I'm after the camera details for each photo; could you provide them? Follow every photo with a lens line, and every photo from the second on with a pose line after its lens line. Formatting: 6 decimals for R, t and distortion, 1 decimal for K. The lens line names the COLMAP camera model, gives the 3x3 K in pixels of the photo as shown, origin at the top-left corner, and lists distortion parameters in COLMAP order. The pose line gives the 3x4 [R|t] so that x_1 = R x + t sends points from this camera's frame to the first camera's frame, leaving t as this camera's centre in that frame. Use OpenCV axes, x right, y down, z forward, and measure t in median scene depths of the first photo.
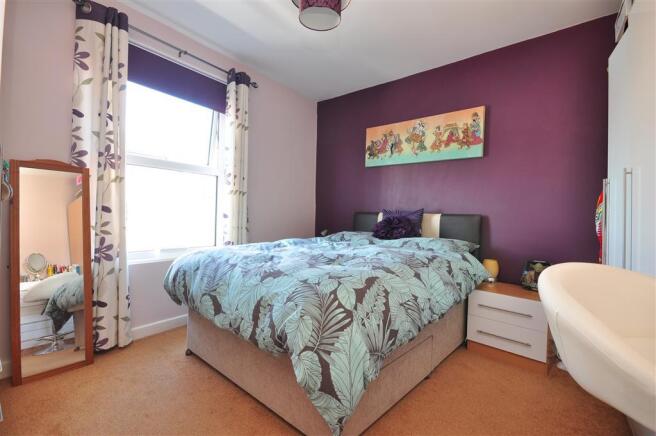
lens RADIAL K [[305.2, 0, 328.0], [0, 305.2, 218.0], [0, 0, 1]] dist [0.003506, -0.000799]
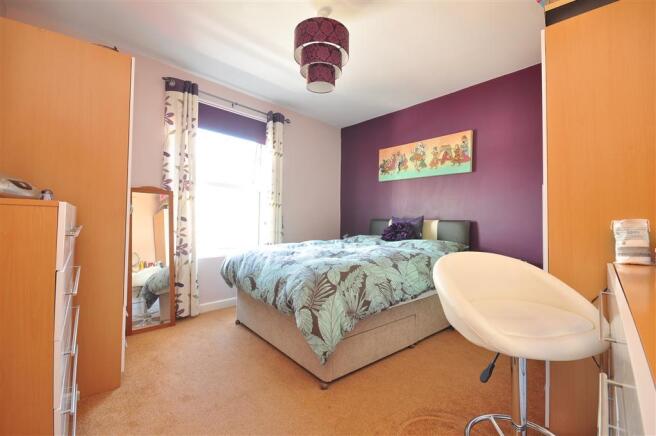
lens RADIAL K [[286.6, 0, 328.0], [0, 286.6, 218.0], [0, 0, 1]] dist [-0.002158, -0.001157]
pose [[0.989568, -0.010314, -0.143699, 0.142704], [0.006958, 0.999692, -0.023840, 0.003017], [0.143900, 0.022592, 0.989334, -0.238157]]
